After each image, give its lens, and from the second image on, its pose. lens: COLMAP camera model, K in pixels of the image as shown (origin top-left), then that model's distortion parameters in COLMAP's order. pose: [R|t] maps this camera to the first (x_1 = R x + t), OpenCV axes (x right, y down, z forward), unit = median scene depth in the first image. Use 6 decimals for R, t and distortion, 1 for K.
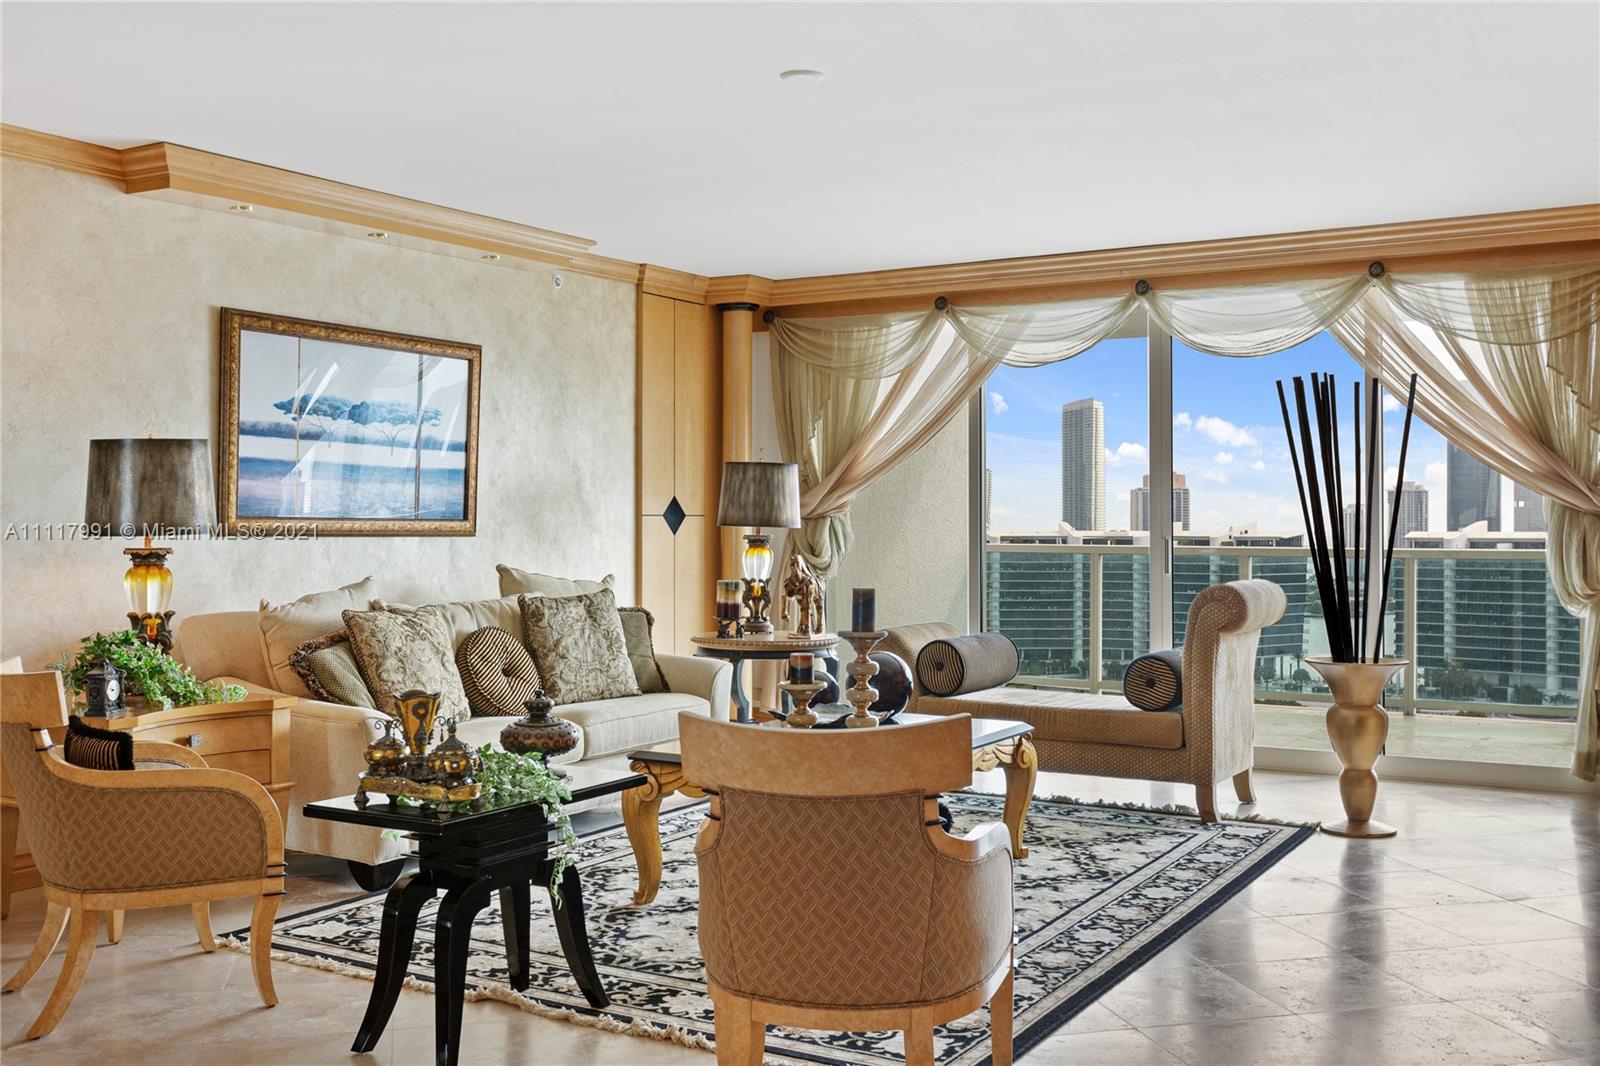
lens RADIAL K [[1550.9, 0, 797.1], [0, 1550.9, 512.1], [0, 0, 1]] dist [-0.021275, 0.017921]
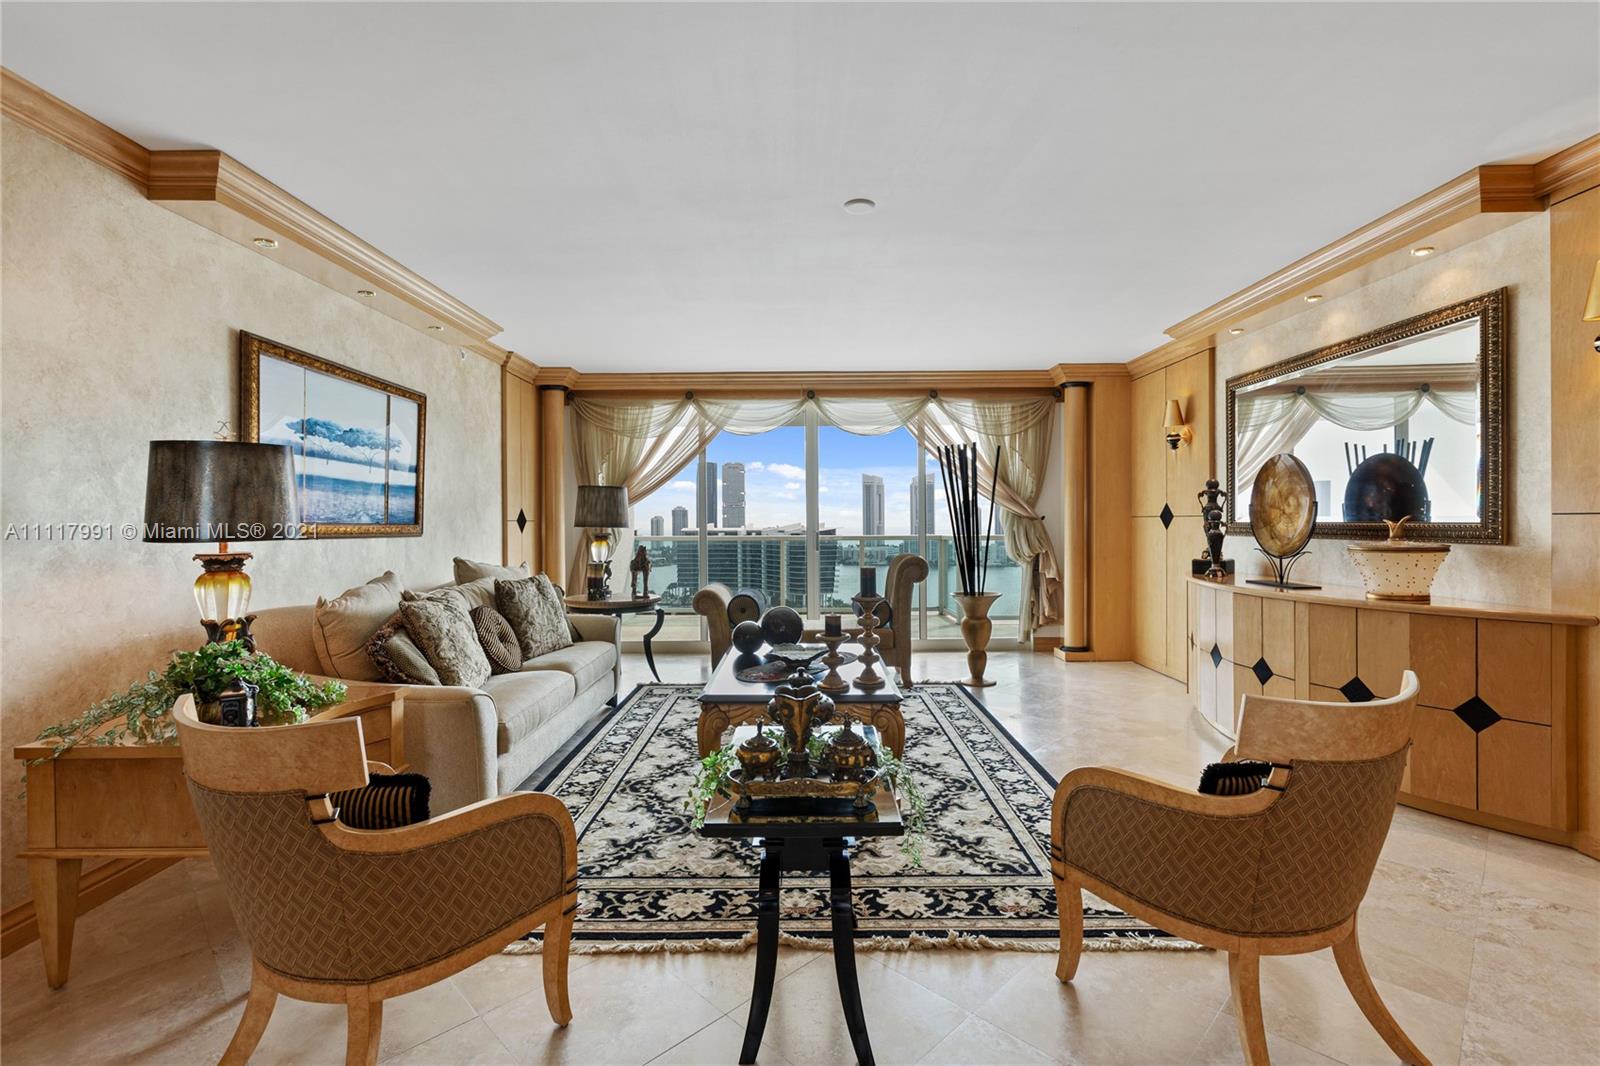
lens RADIAL K [[720.0, 0, 797.8], [0, 720.0, 527.4], [0, 0, 1]] dist [0.003439, -0.000373]
pose [[0.858549, -0.009242, 0.512648, -0.284364], [0.003907, 0.999926, 0.011484, 0.002085], [-0.512716, -0.007857, 0.858522, 0.344734]]
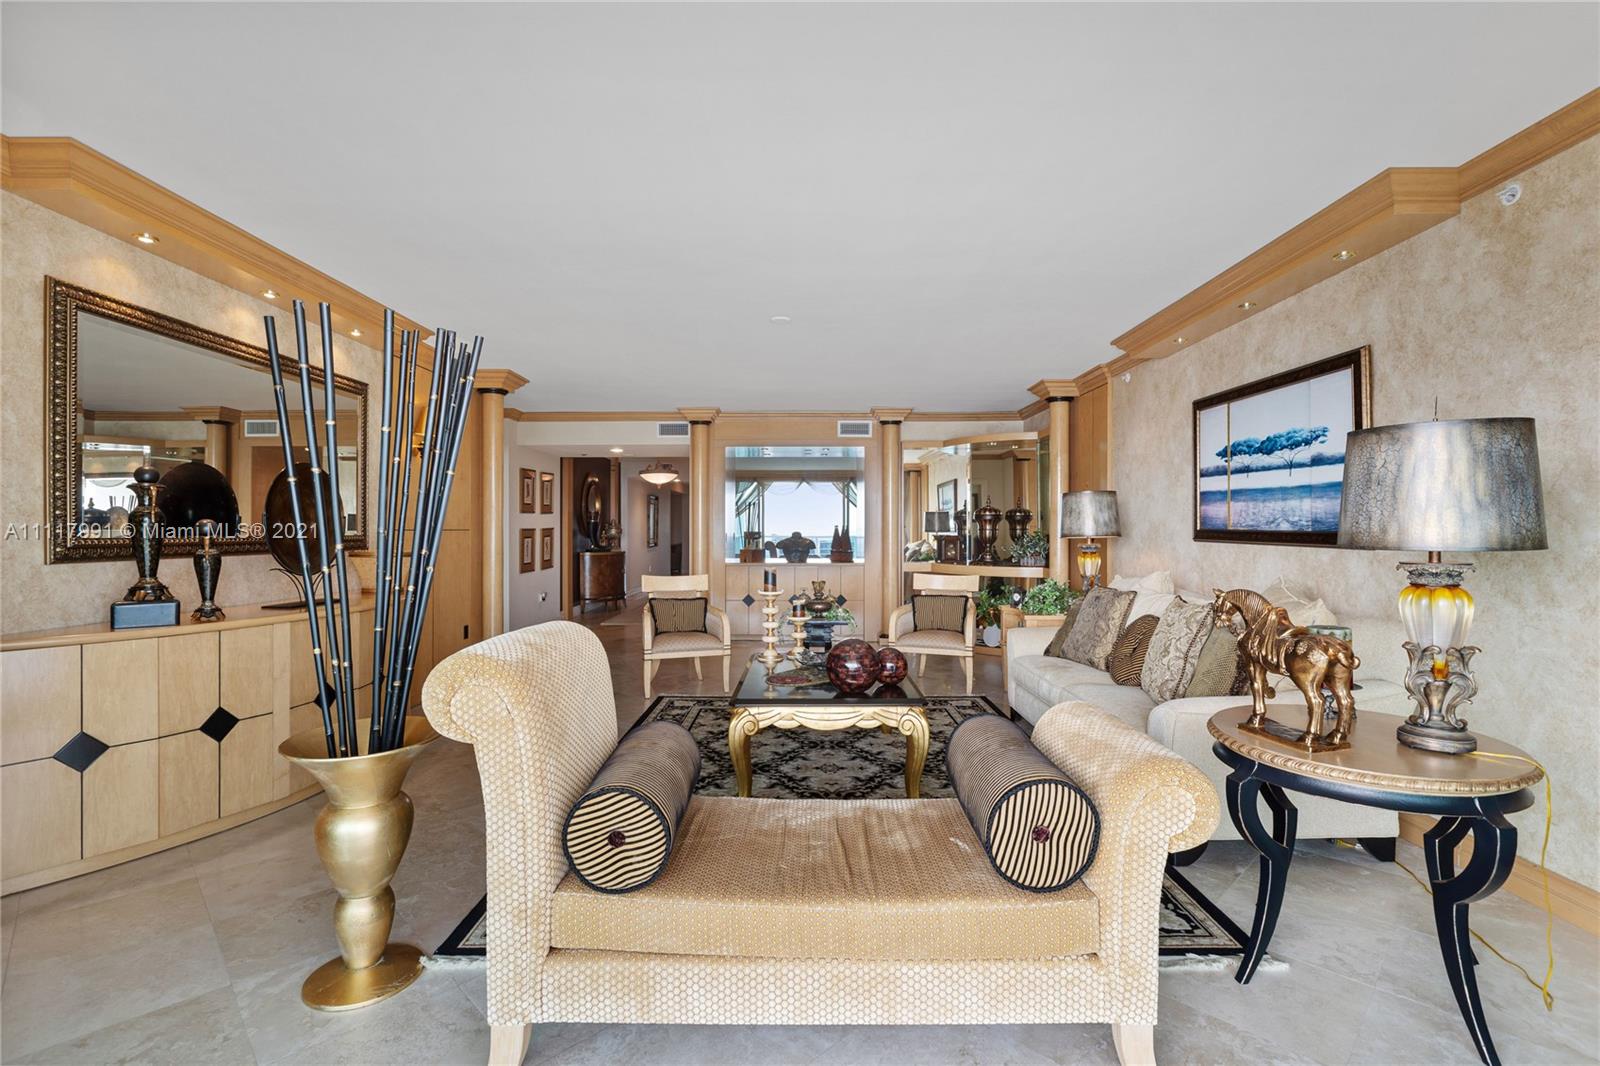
lens RADIAL K [[720.0, 0, 797.8], [0, 720.0, 527.4], [0, 0, 1]] dist [0.003439, -0.000373]
pose [[-0.860064, 0.000291, -0.510186, 0.361627], [0.004329, 0.999968, -0.006727, 0.004284], [0.510168, -0.007995, -0.860038, 1.376653]]
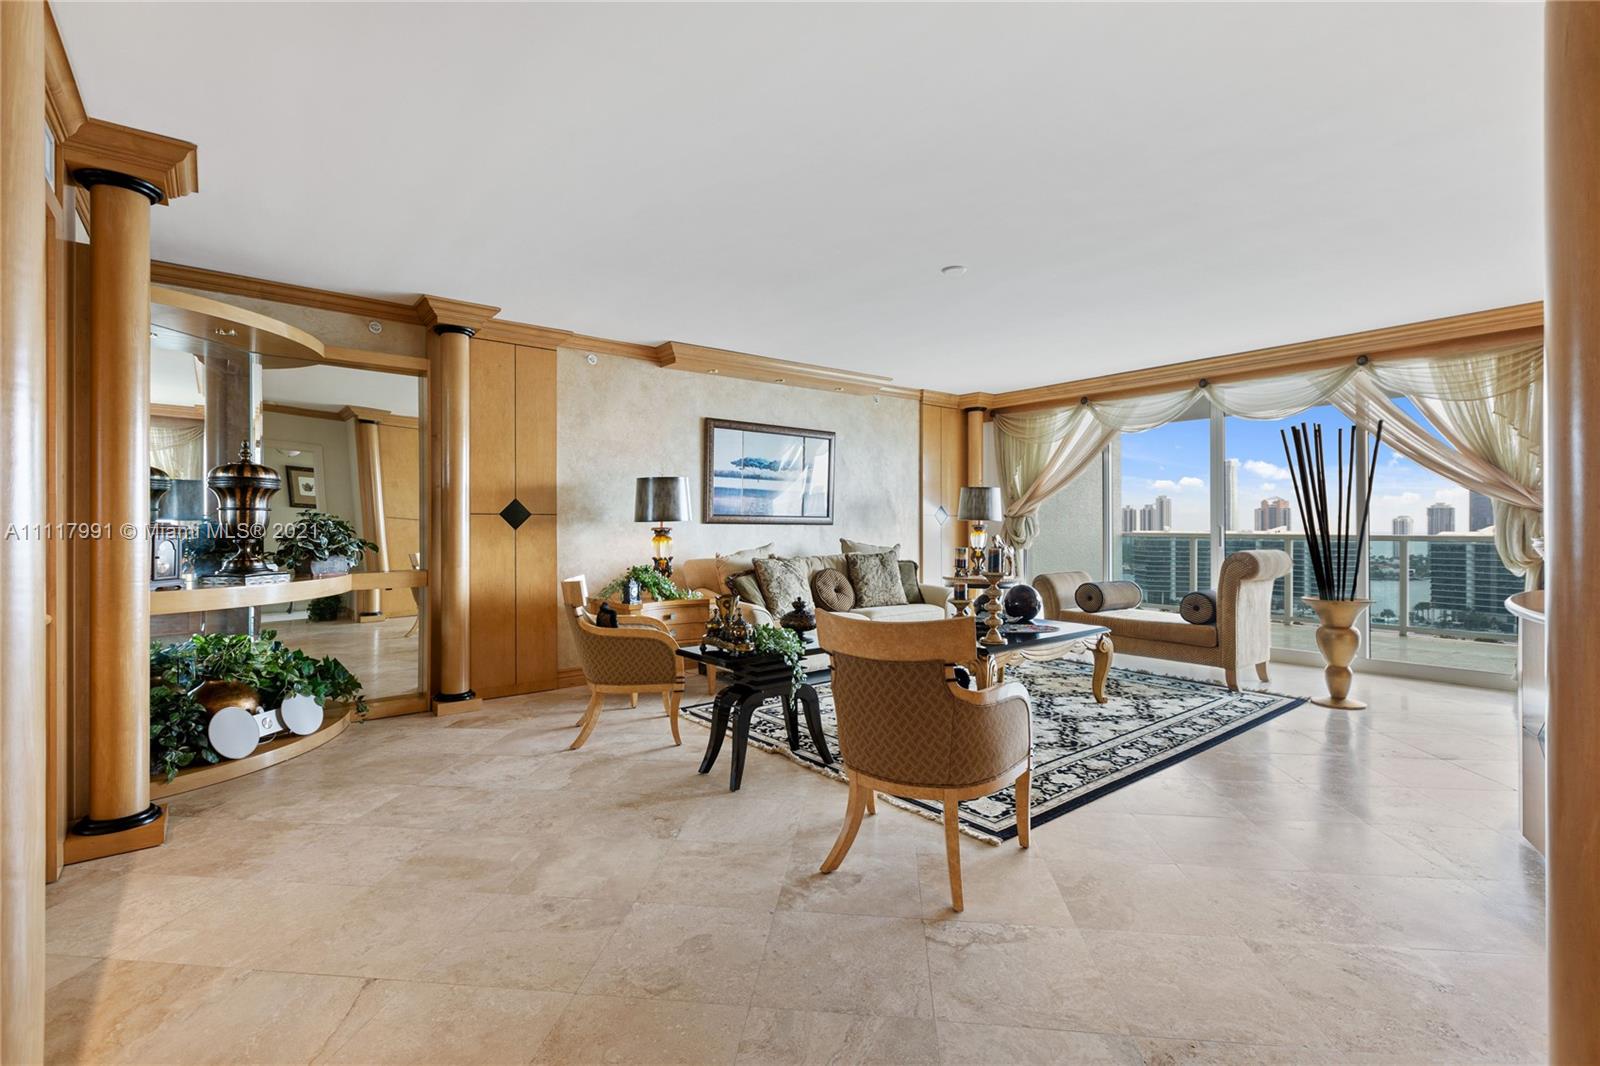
lens RADIAL K [[716.8, 0, 799.1], [0, 716.8, 528.3], [0, 0, 1]] dist [0.001225, -0.000569]
pose [[0.938268, -0.000059, -0.345910, 0.092856], [0.003214, 0.999958, 0.008549, 0.013364], [0.345895, -0.009134, 0.938229, 0.099638]]
